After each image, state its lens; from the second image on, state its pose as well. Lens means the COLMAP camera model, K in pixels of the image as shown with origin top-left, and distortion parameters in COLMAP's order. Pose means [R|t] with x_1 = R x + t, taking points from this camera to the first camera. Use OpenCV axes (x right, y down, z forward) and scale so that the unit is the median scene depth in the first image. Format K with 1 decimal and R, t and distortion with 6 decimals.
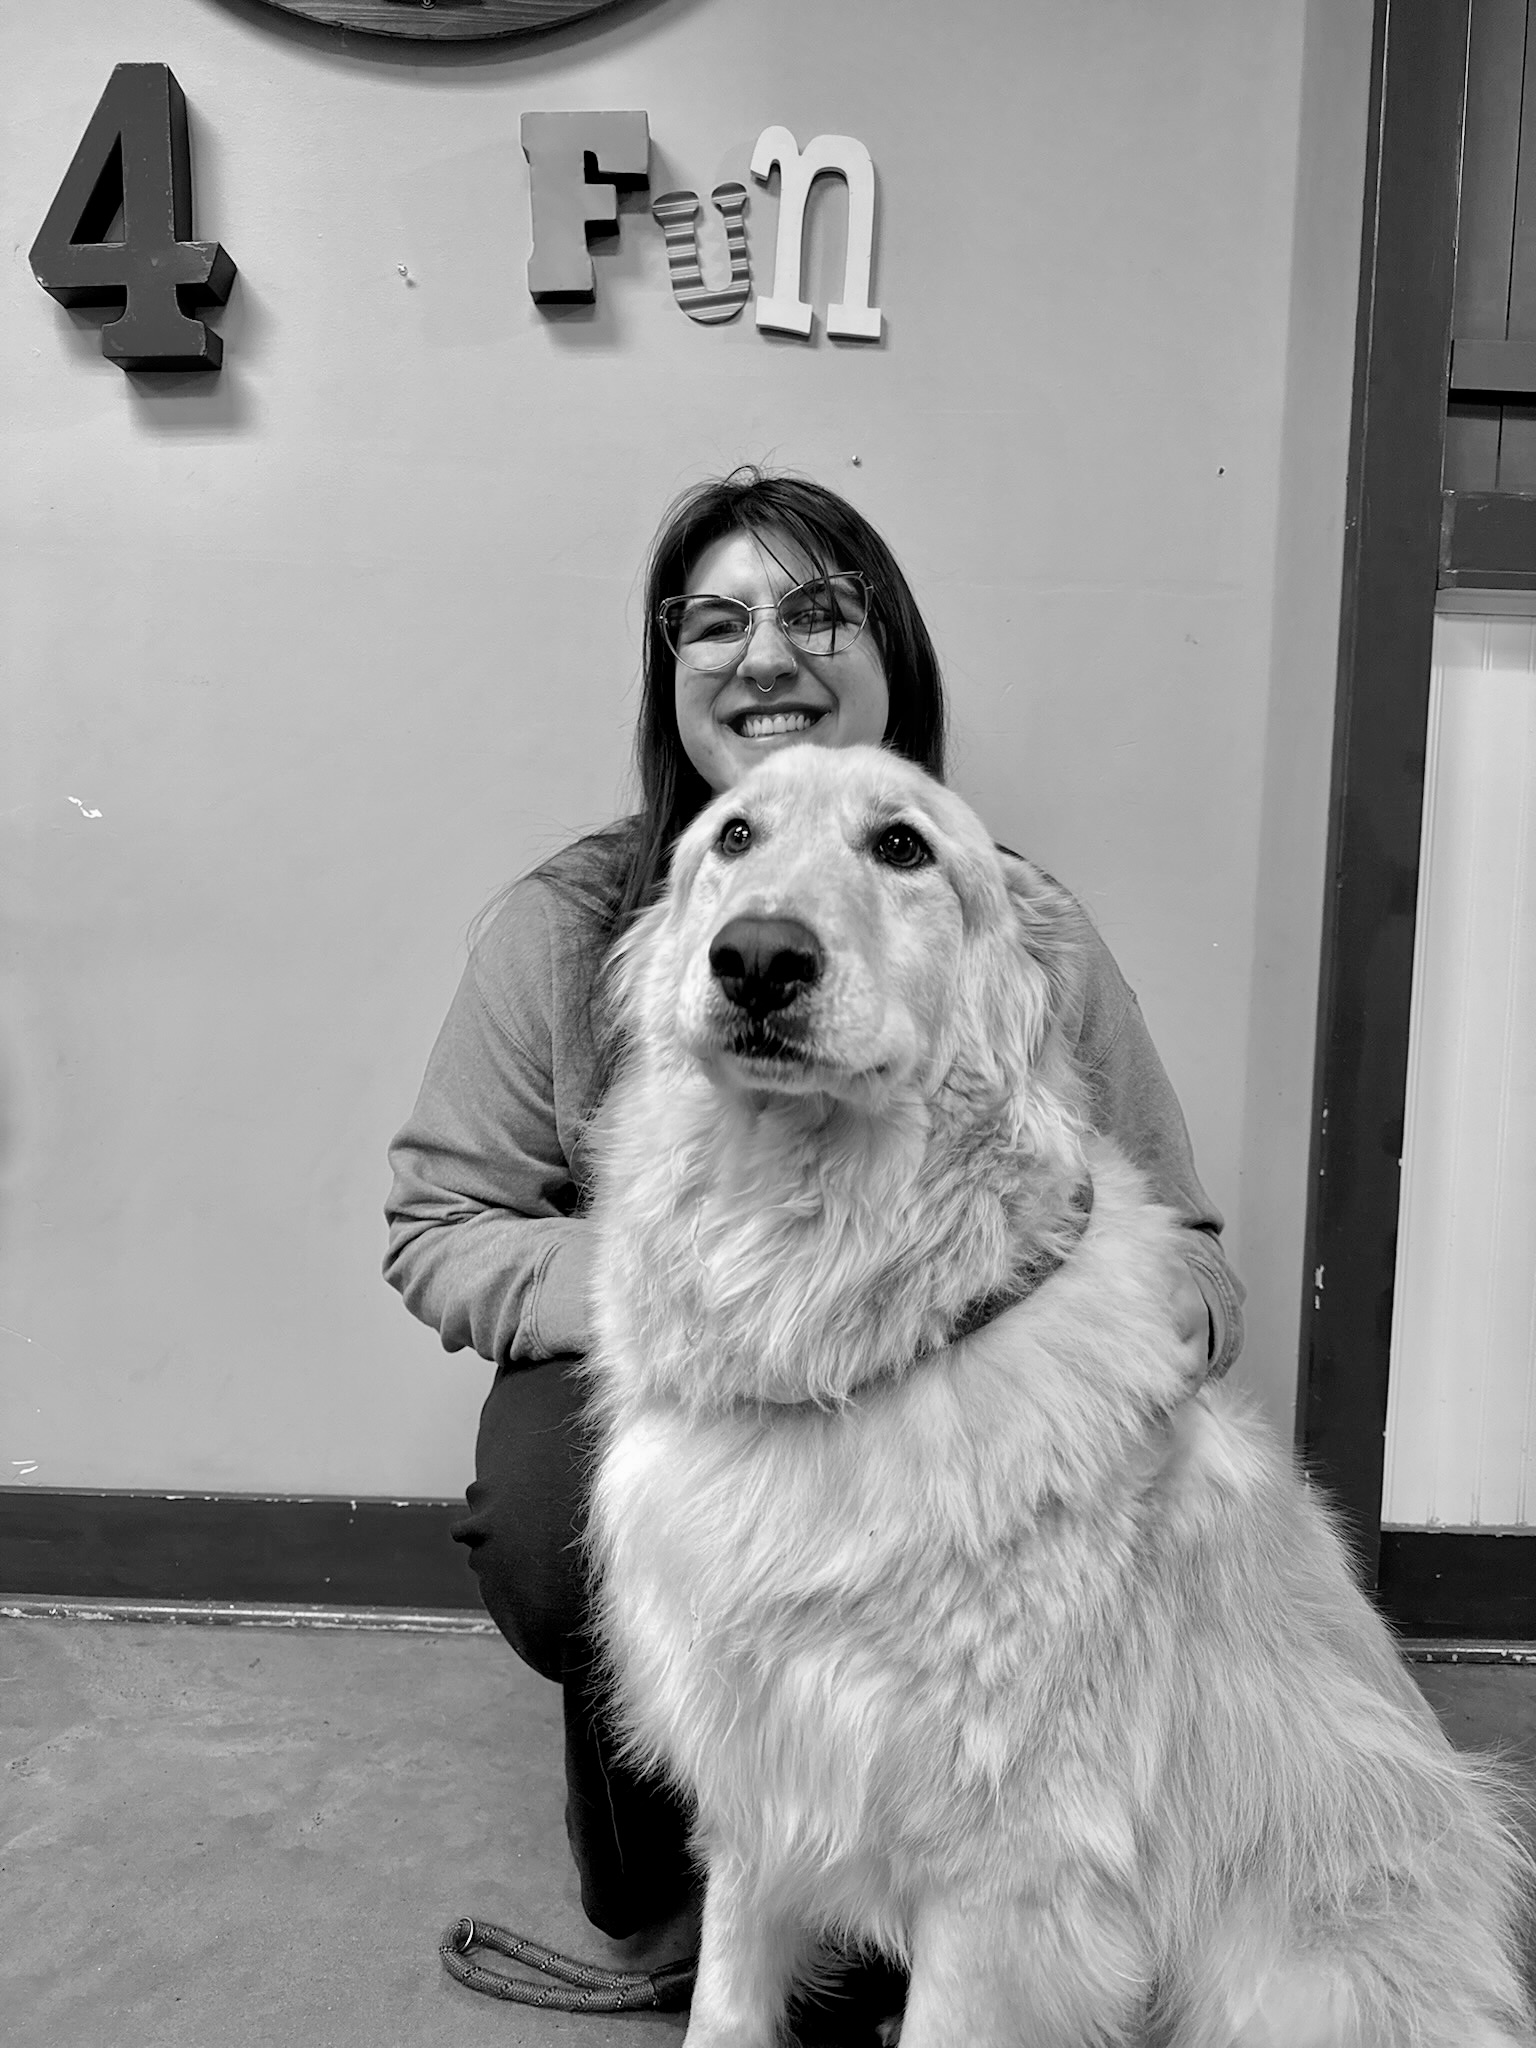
lens RADIAL K [[1461.0, 0, 772.3], [0, 1461.0, 1021.2], [0, 0, 1]] dist [-0.001645, -0.000966]
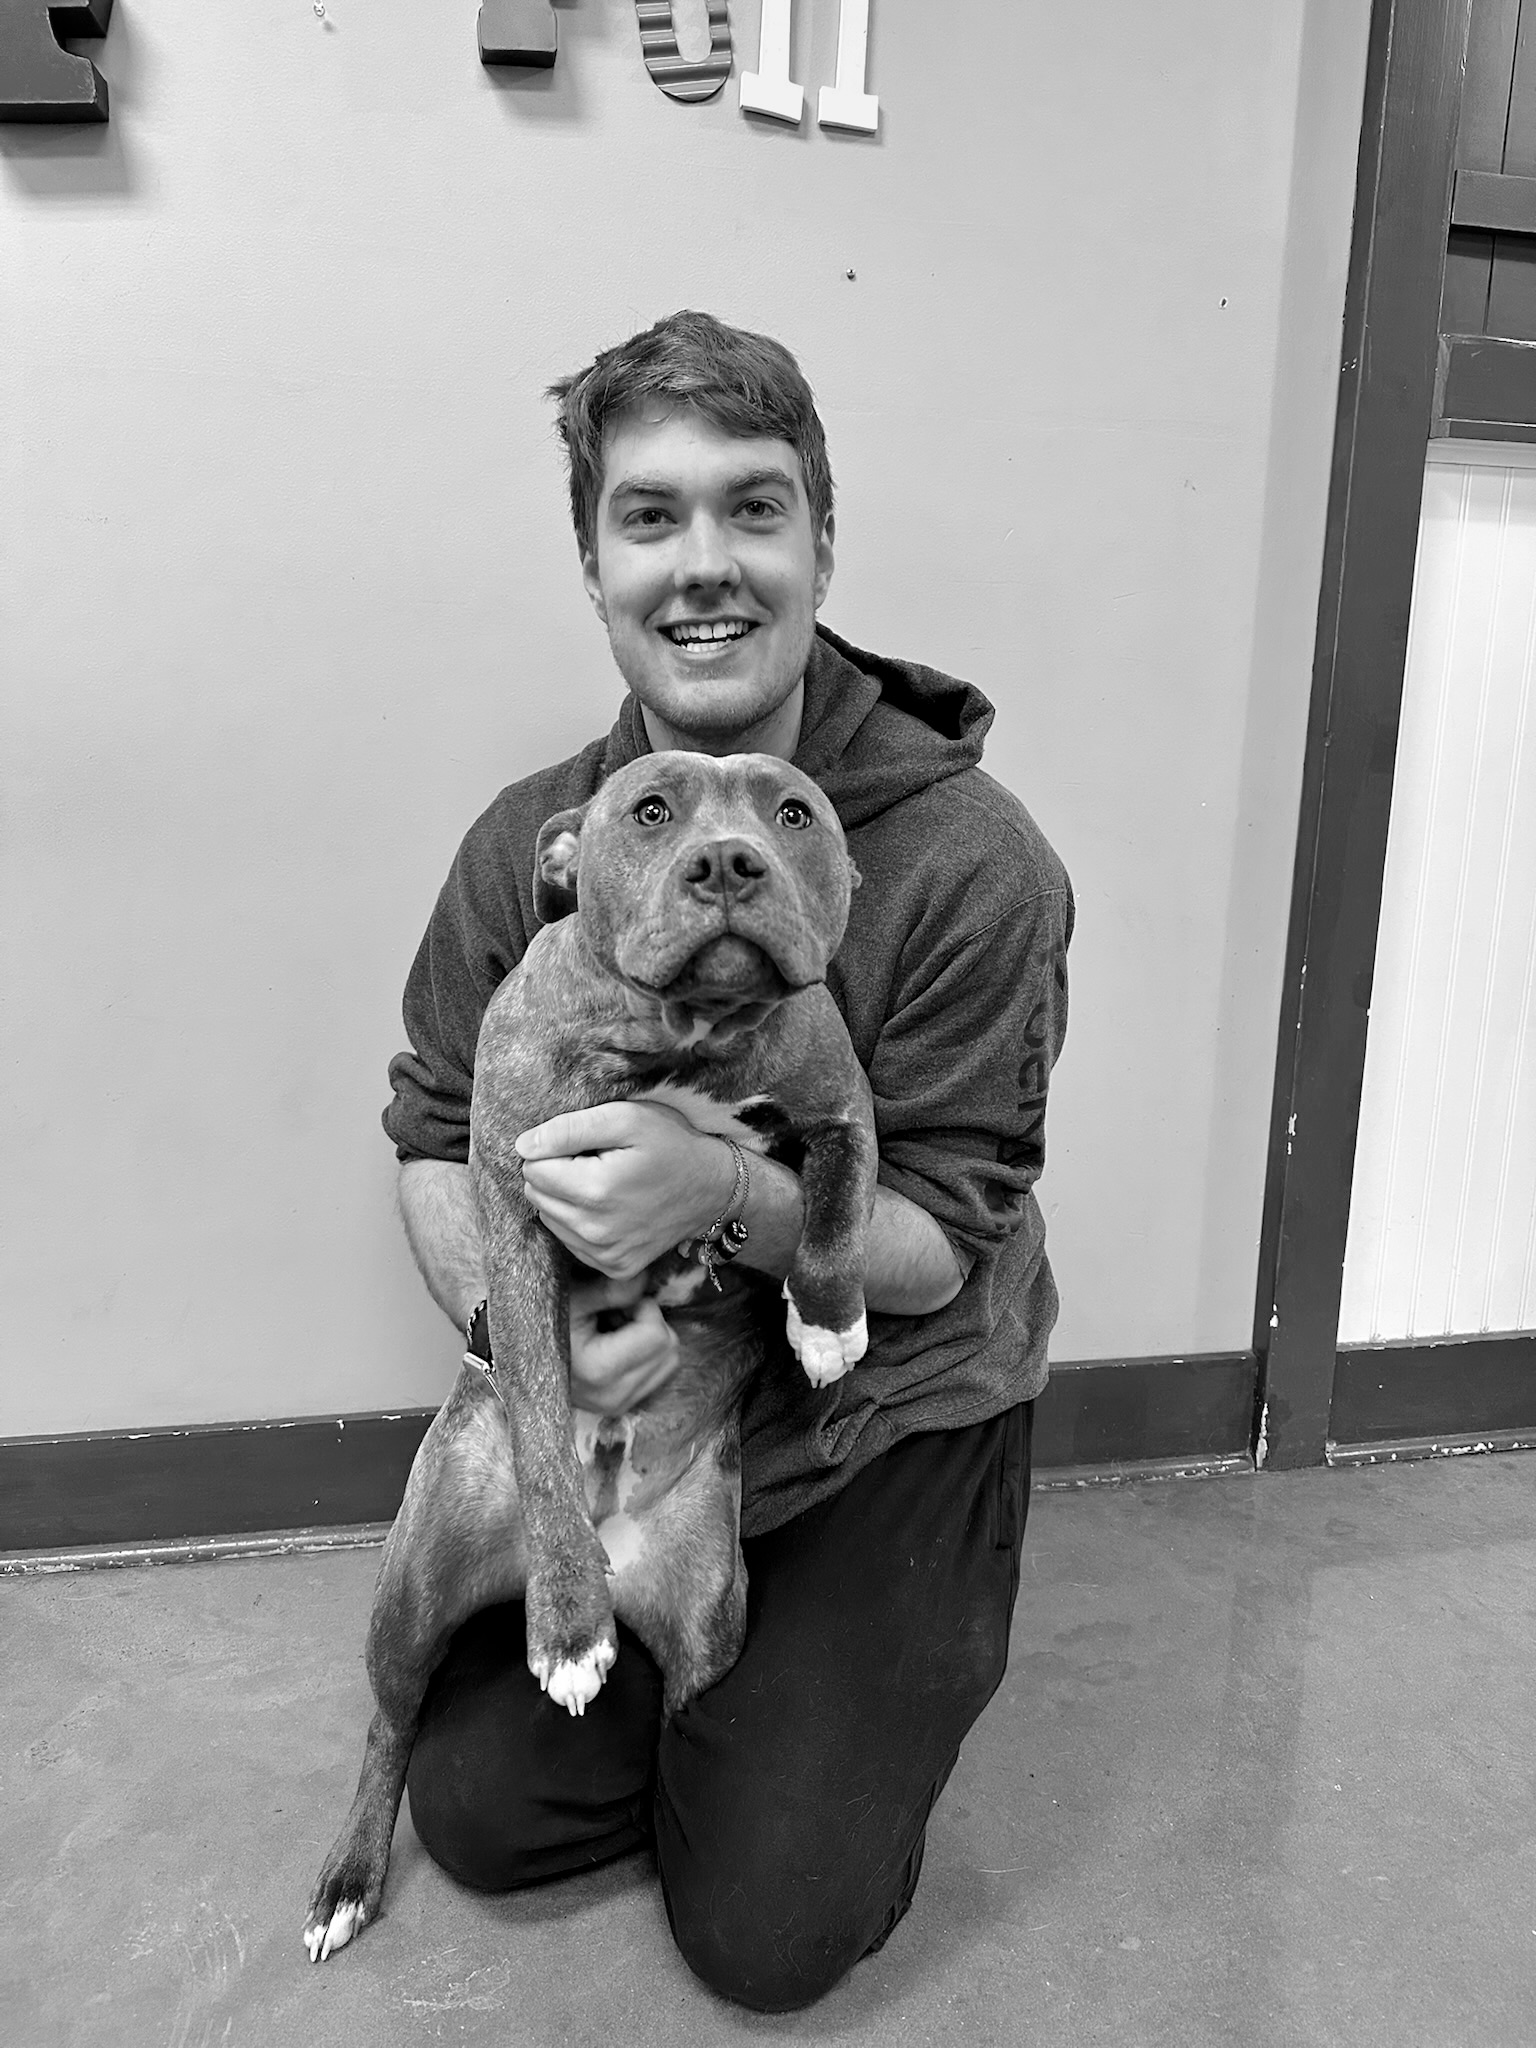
lens RADIAL K [[1447.3, 0, 769.6], [0, 1447.3, 1018.8], [0, 0, 1]] dist [0.002396, -0.007078]
pose [[0.982366, -0.049903, 0.180185, -0.178333], [0.025459, 0.990449, 0.135508, -0.049996], [-0.185226, -0.128531, 0.974254, 0.075924]]
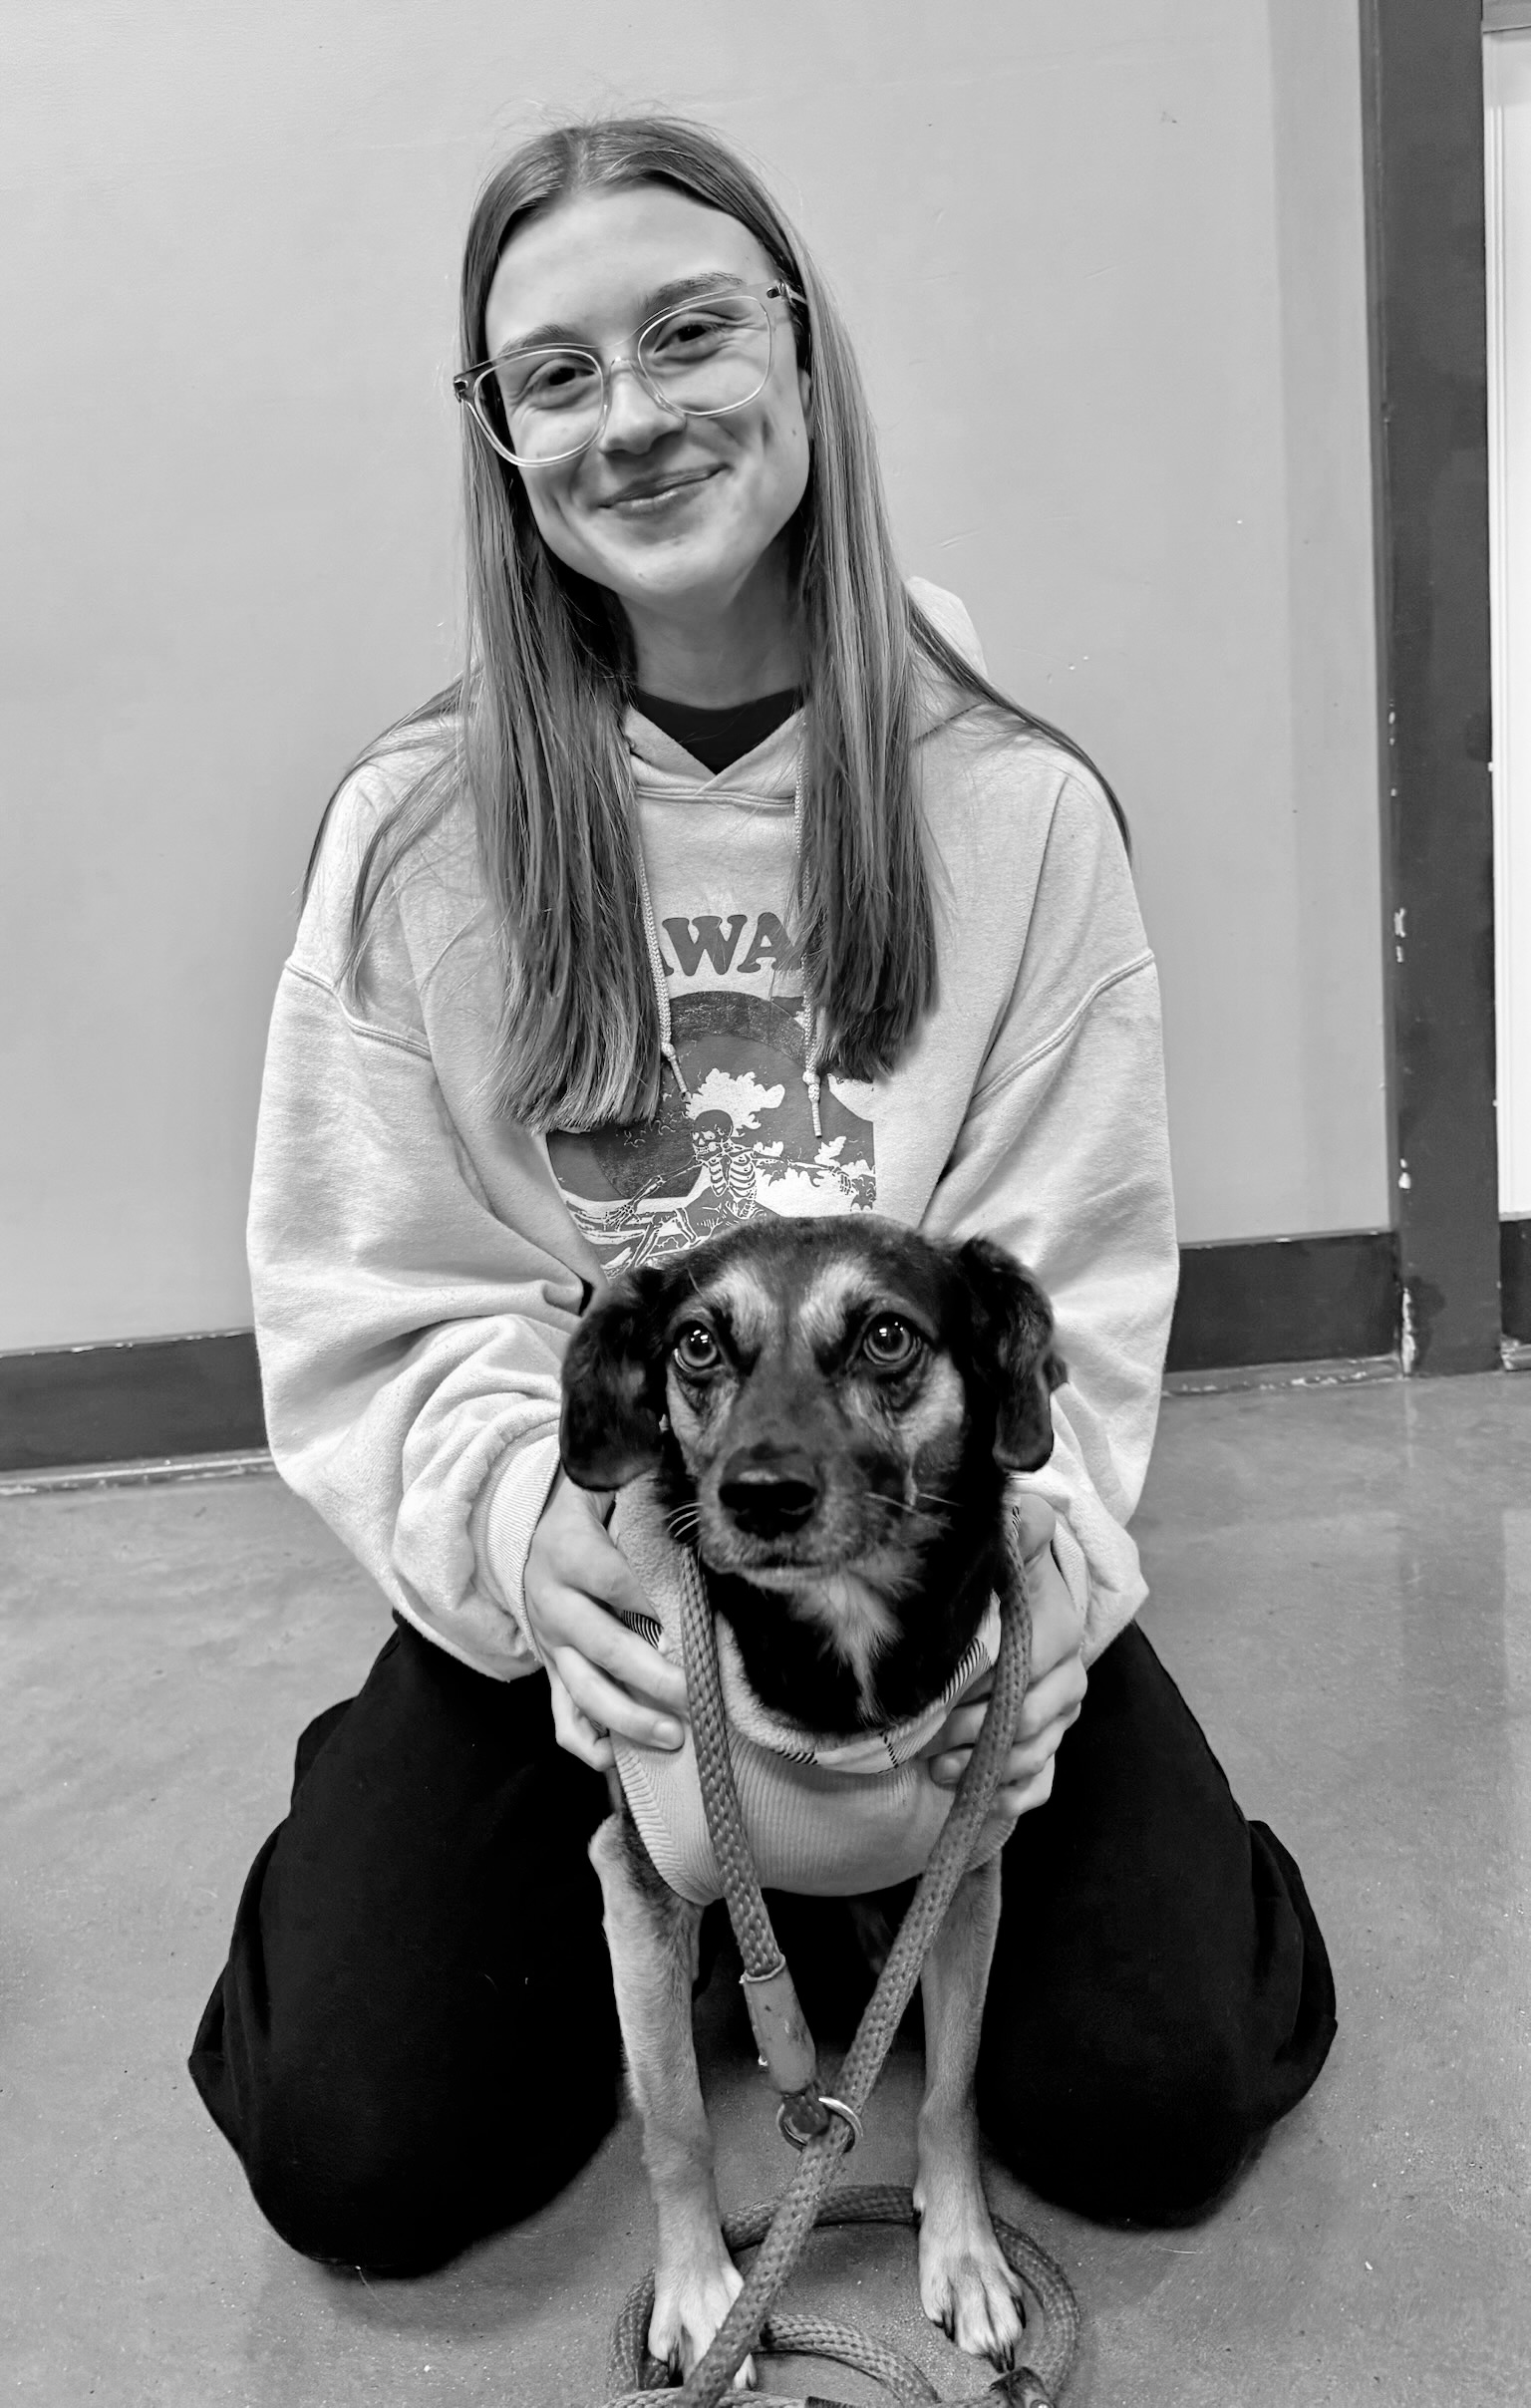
lens RADIAL K [[1851.5, 0, 720.9], [0, 1851.5, 1114.2], [0, 0, 1]] dist [0.011649, -0.017911]
pose [[0.991411, -0.121285, -0.048926, 0.037216], [0.126976, 0.982258, 0.138006, 0.091505], [0.031320, -0.143033, 0.989222, -0.052626]]
